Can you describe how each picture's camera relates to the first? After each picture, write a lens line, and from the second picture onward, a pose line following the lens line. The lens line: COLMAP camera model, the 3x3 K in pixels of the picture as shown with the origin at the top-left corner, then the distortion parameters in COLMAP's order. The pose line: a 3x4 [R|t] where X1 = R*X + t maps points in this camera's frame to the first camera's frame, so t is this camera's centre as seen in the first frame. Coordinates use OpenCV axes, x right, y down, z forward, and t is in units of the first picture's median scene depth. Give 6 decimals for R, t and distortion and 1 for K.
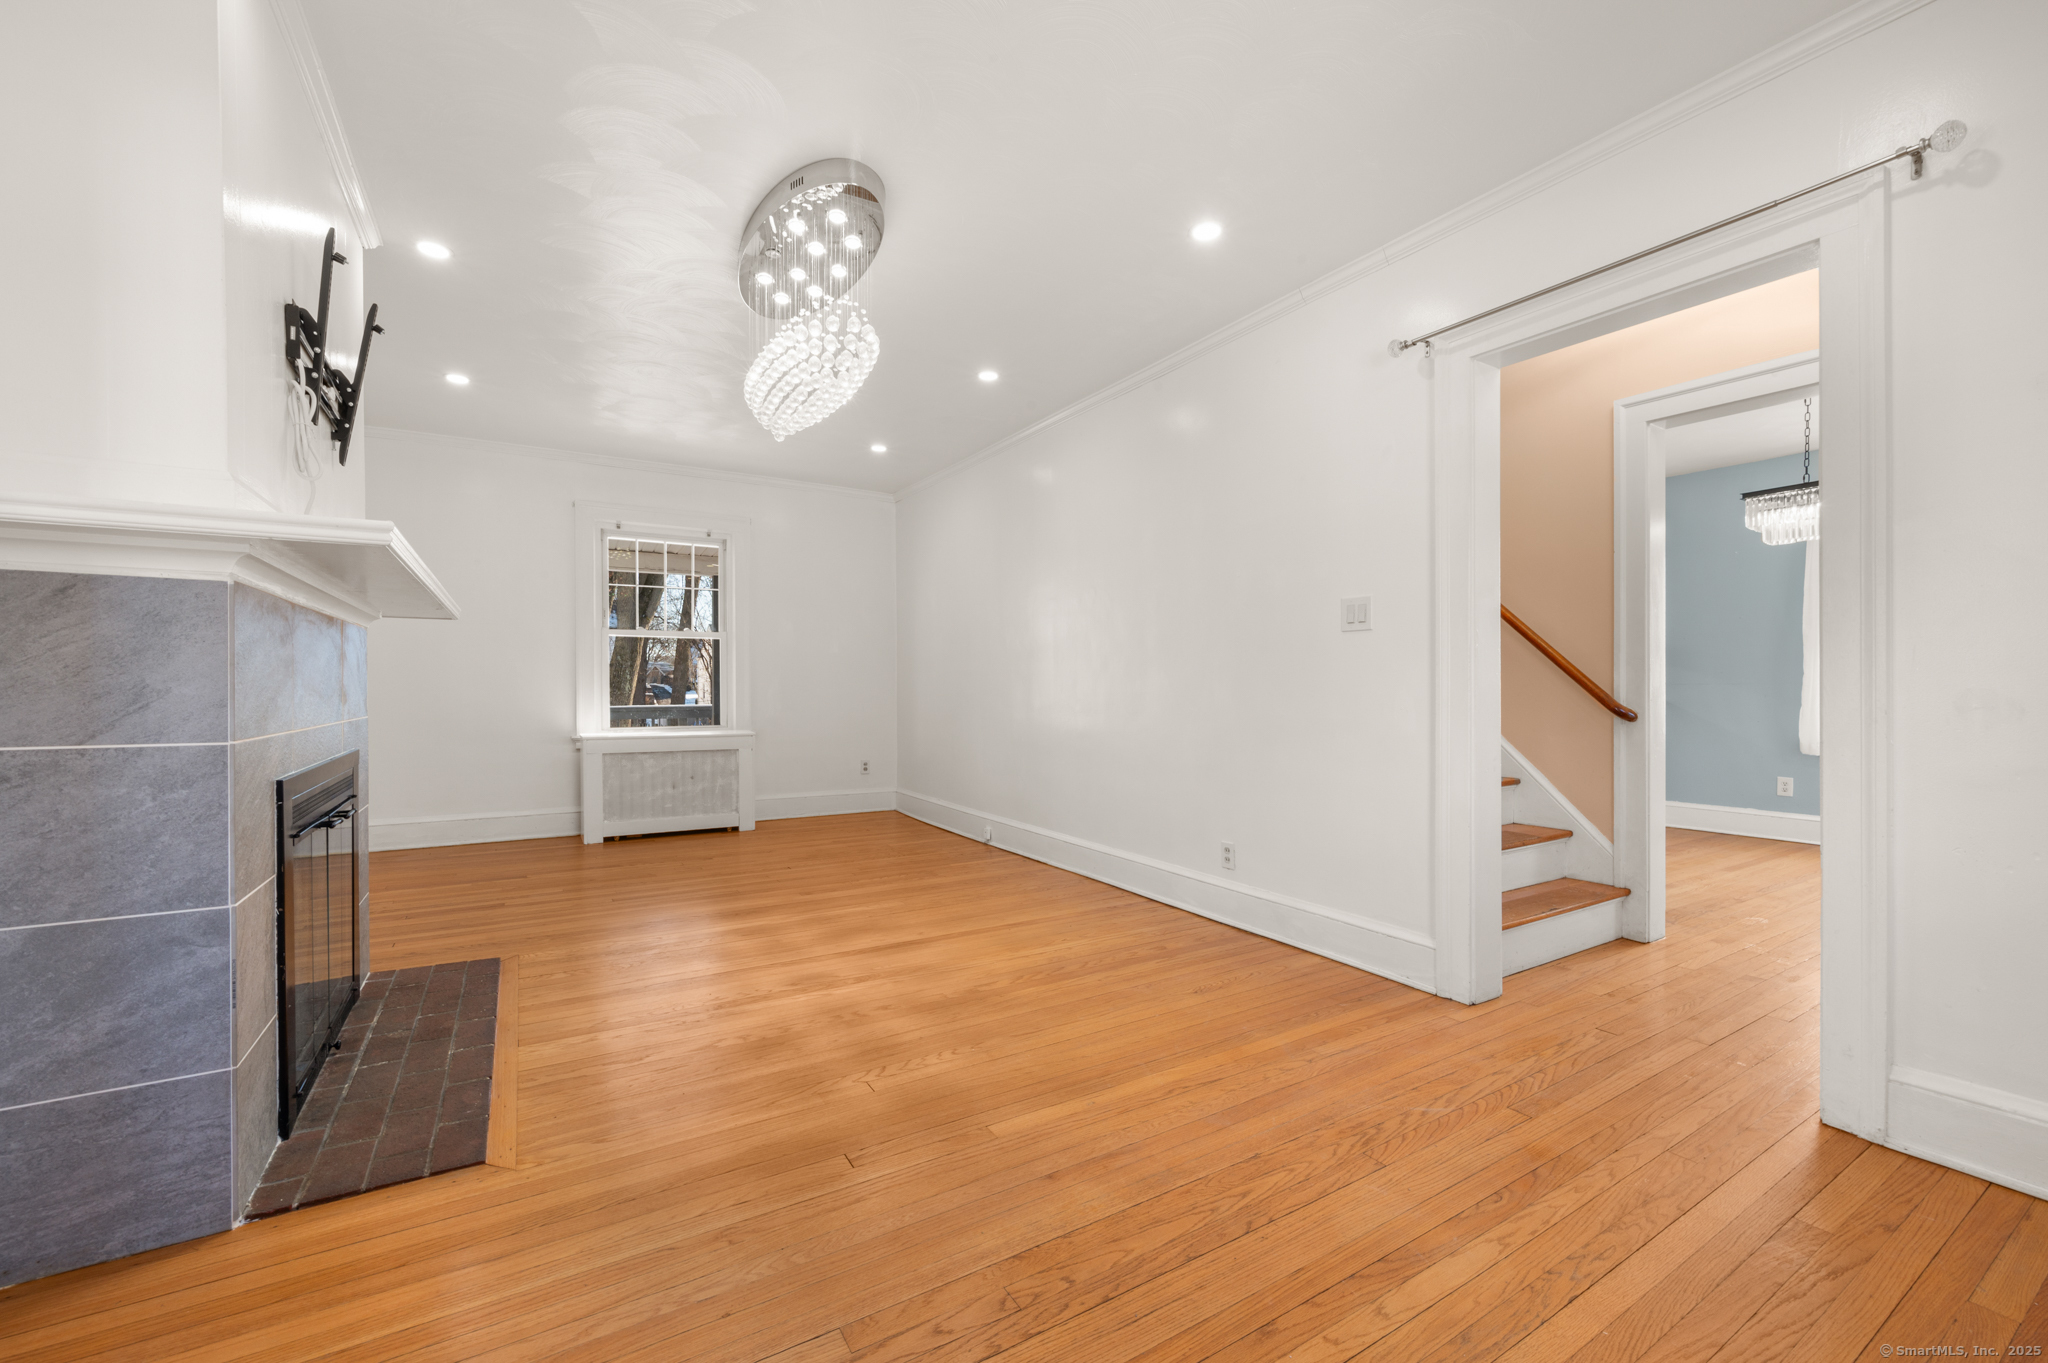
lens RADIAL K [[824.8, 0, 1026.3], [0, 824.8, 697.4], [0, 0, 1]] dist [0.001614, -0.000079]
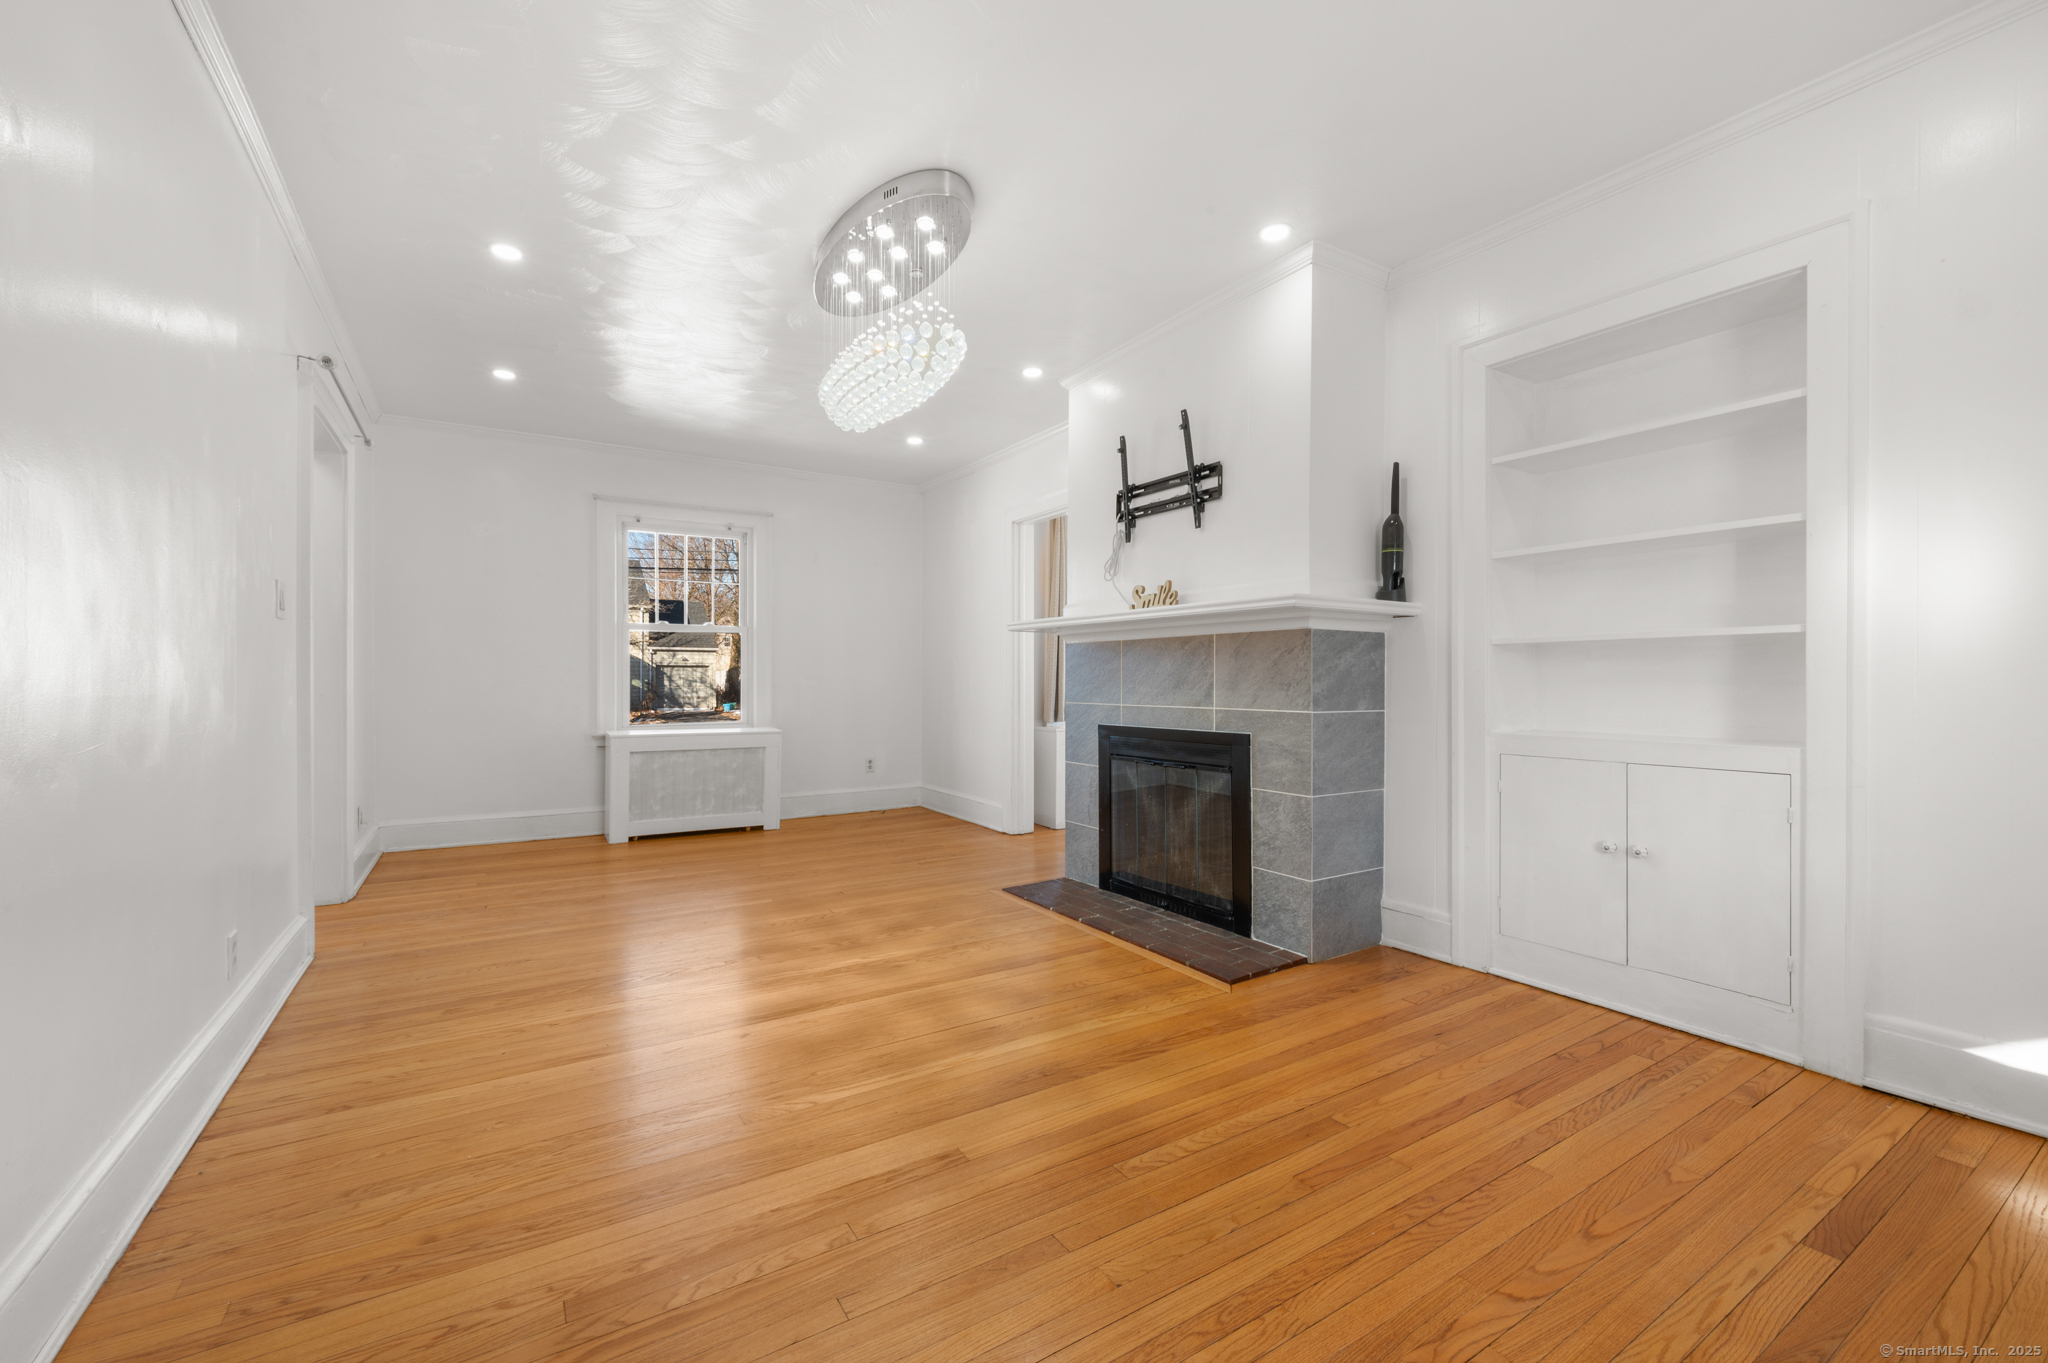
lens RADIAL K [[824.8, 0, 994.3], [0, 824.8, 680.7], [0, 0, 1]] dist [0.001614, -0.000079]
pose [[-0.999770, -0.003612, 0.021133, -0.431948], [-0.003369, 0.999928, 0.011519, -0.026082], [-0.021173, 0.011445, -0.999710, 2.076709]]
